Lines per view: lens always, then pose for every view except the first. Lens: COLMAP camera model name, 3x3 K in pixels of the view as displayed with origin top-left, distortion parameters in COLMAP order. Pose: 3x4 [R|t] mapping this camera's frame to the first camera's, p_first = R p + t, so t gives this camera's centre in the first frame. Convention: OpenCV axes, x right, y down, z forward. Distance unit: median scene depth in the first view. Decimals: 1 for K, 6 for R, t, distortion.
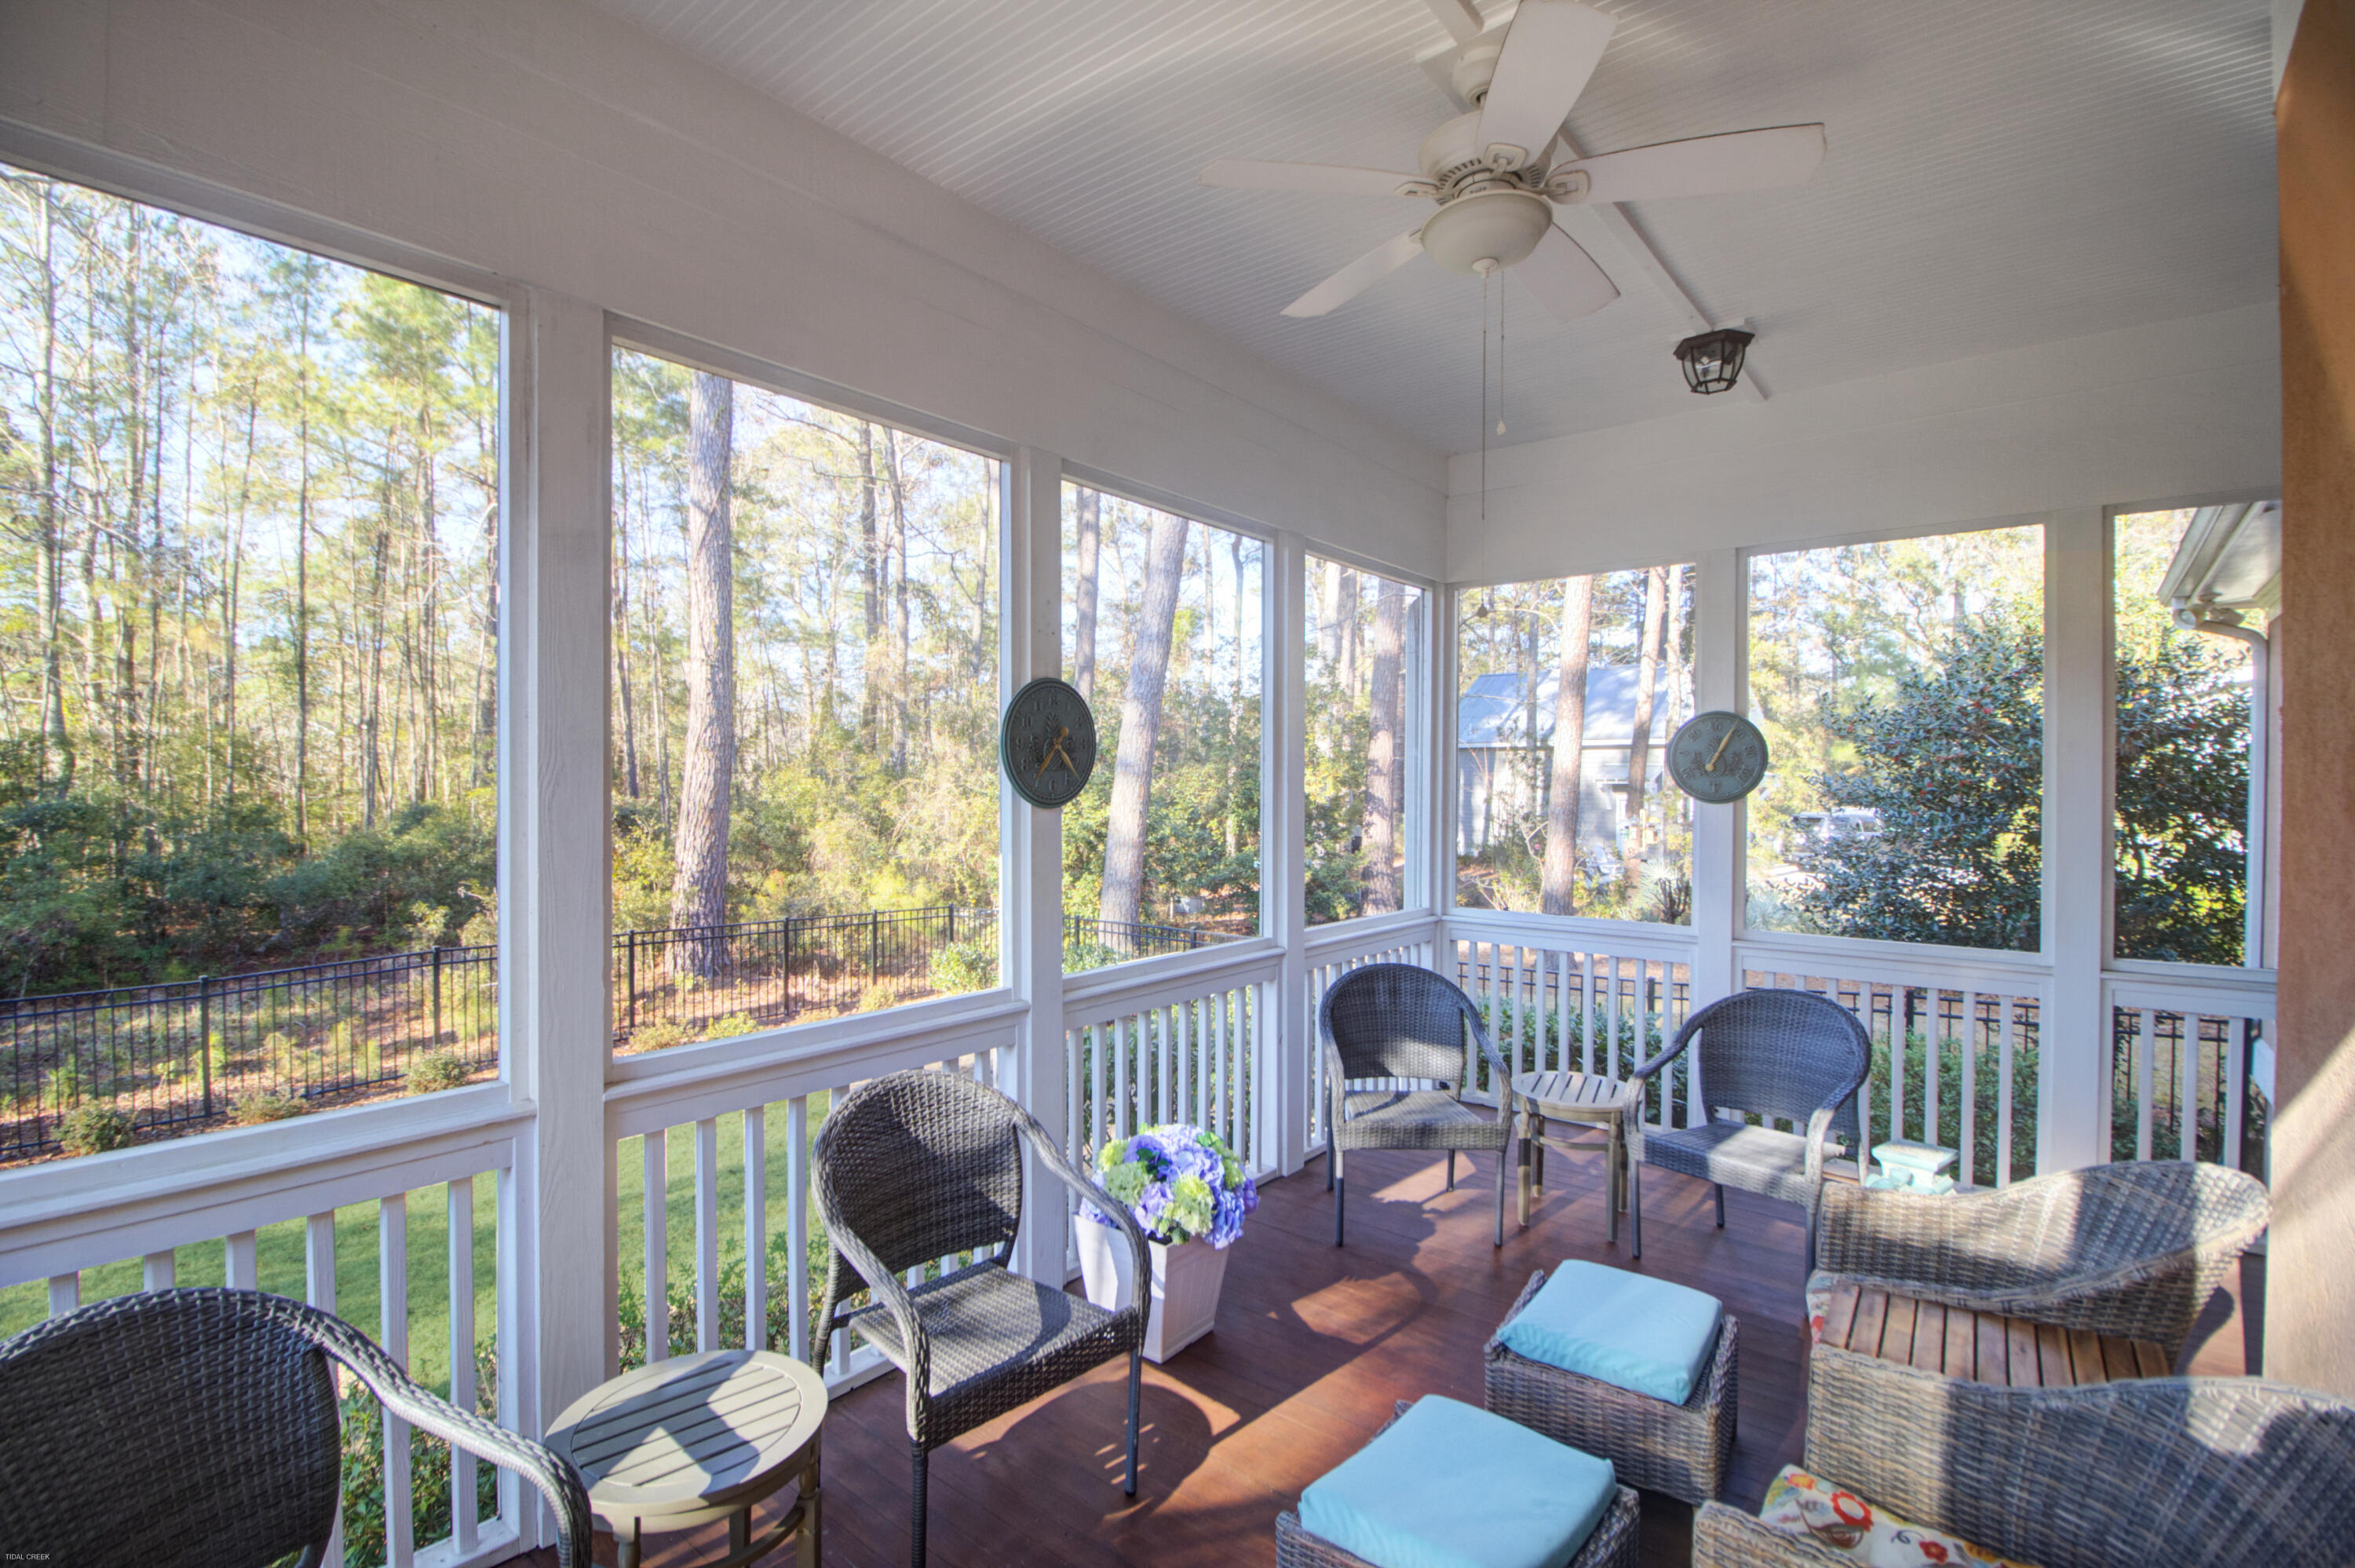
lens RADIAL K [[1084.5, 0, 1177.5], [0, 1084.5, 784.0], [0, 0, 1]] dist [-0.003300, -0.009853]
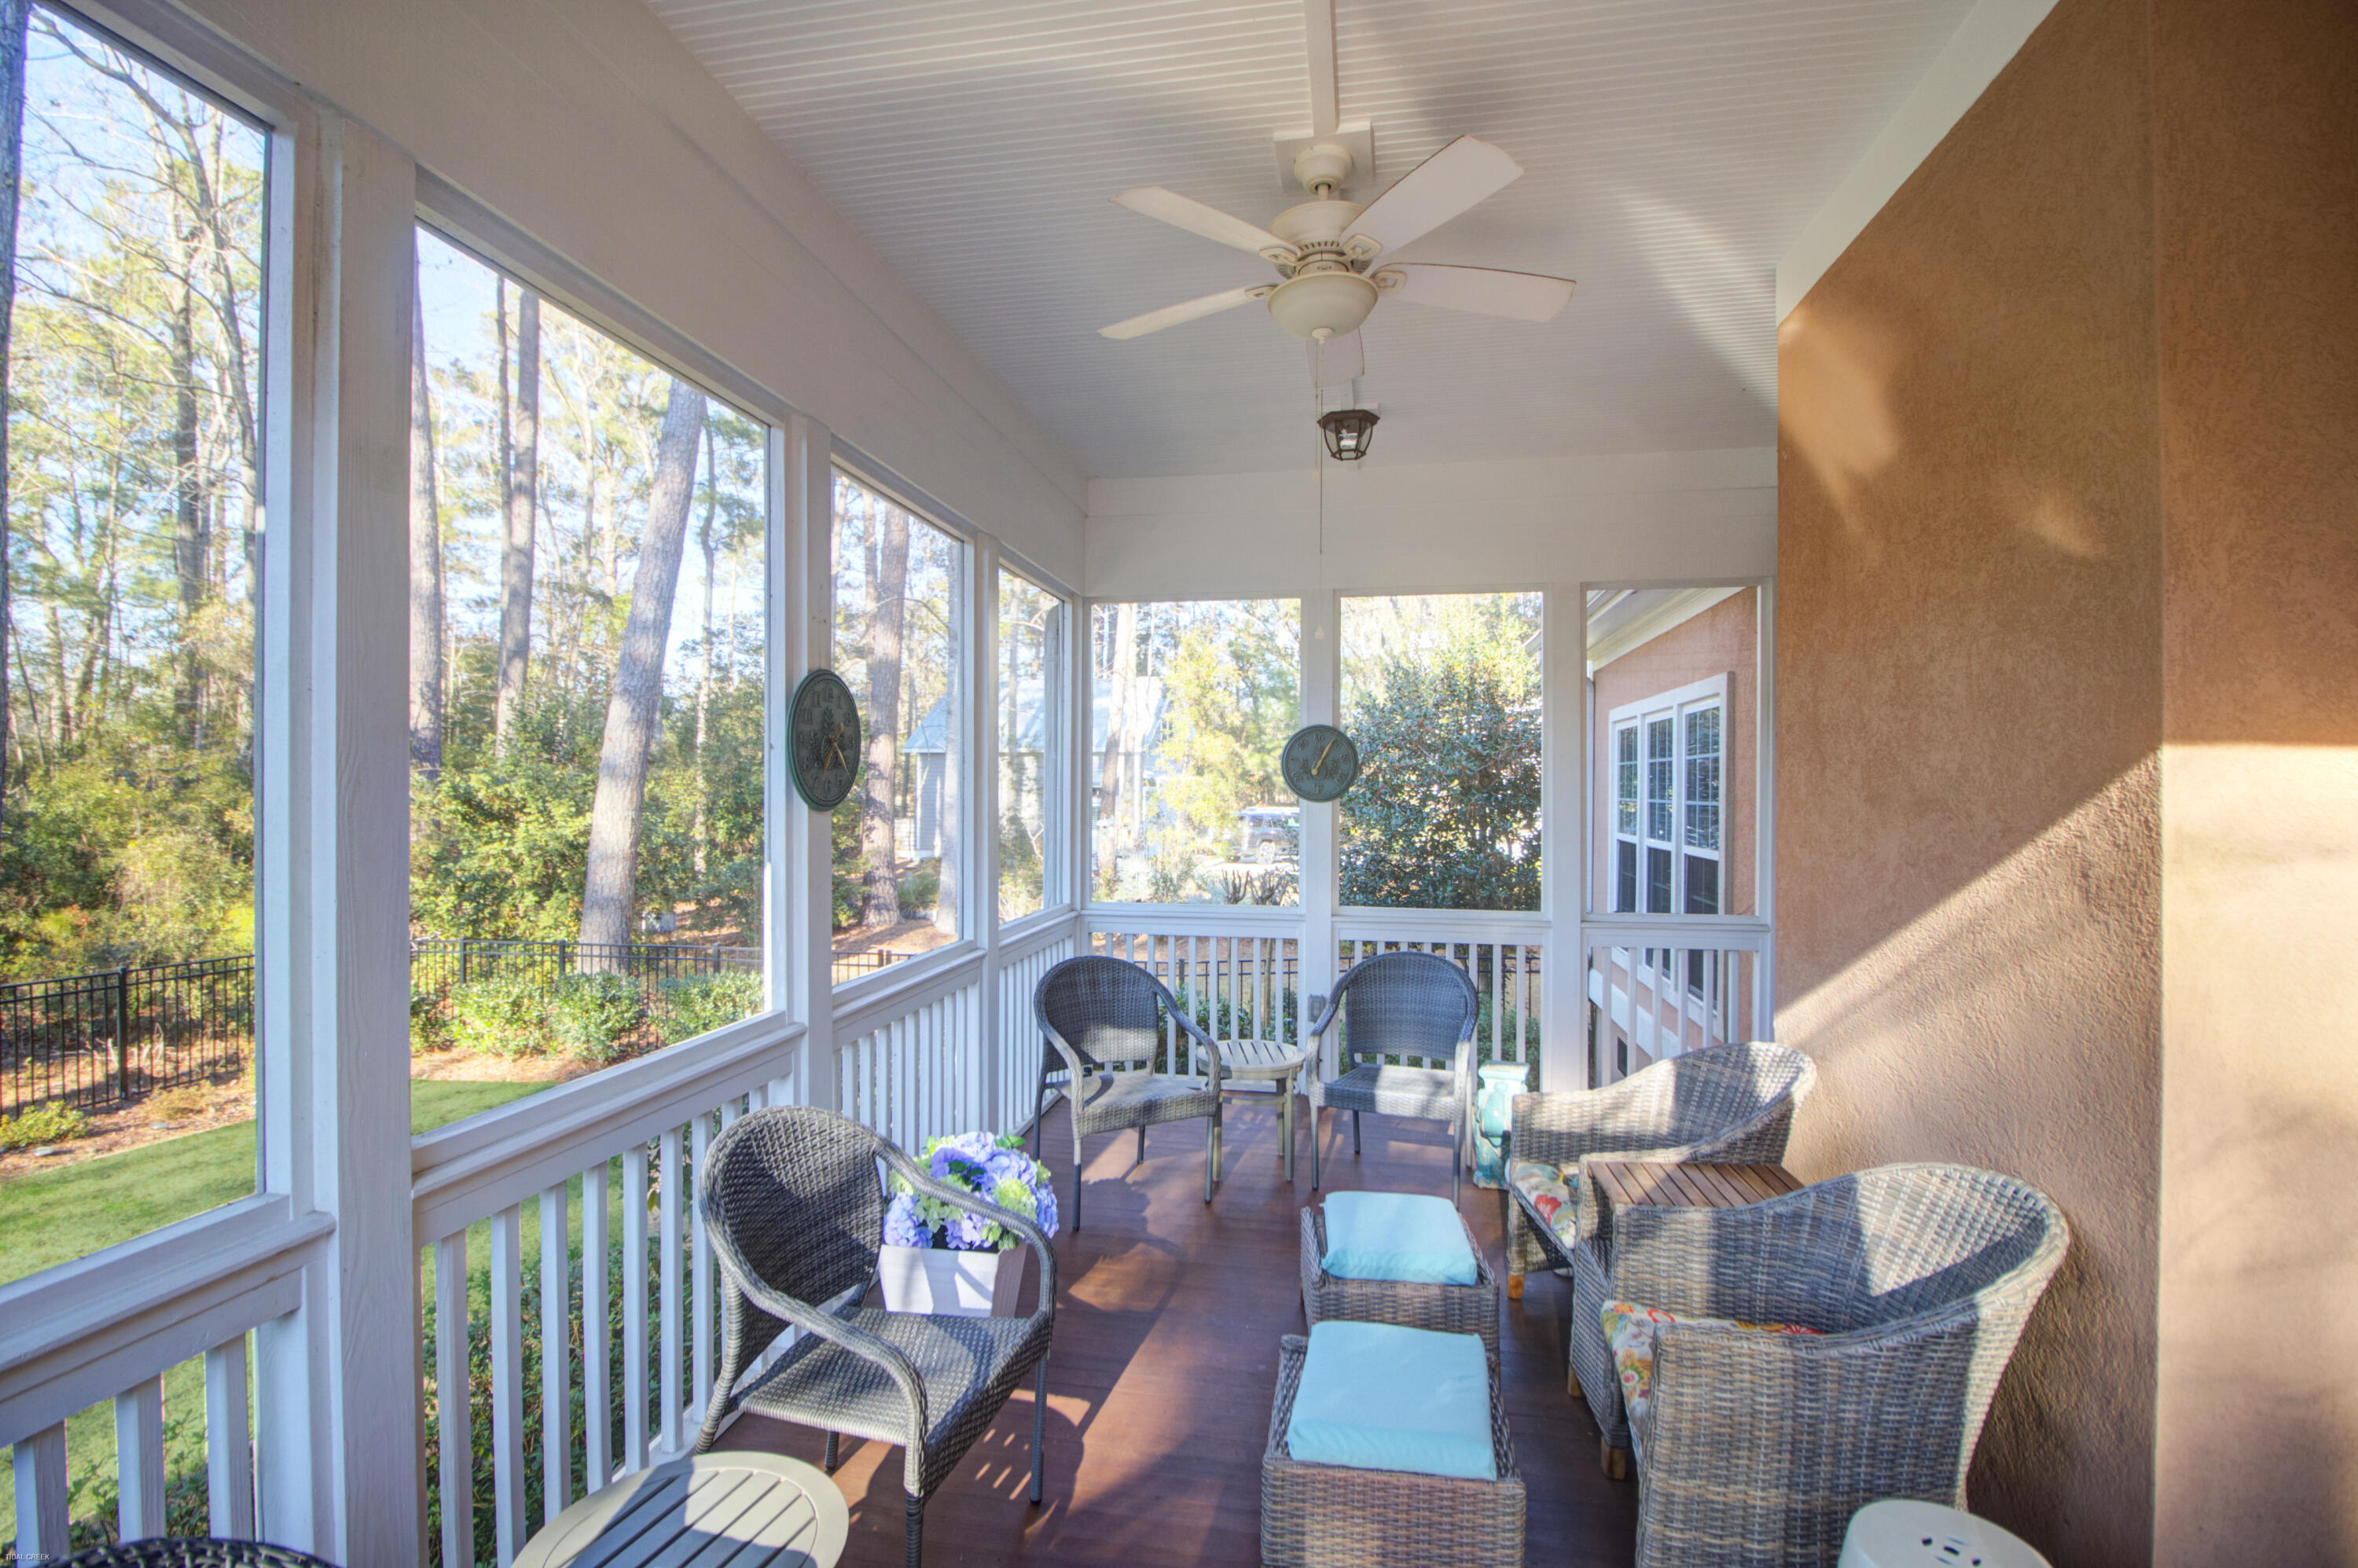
lens RADIAL K [[1072.1, 0, 1179.0], [0, 1072.1, 784.0], [0, 0, 1]] dist [0.000928, -0.011986]
pose [[0.877321, 0.000890, 0.479903, -0.172429], [0.001128, 0.999992, -0.003916, 0.001694], [-0.479903, 0.003977, 0.877313, 0.033083]]
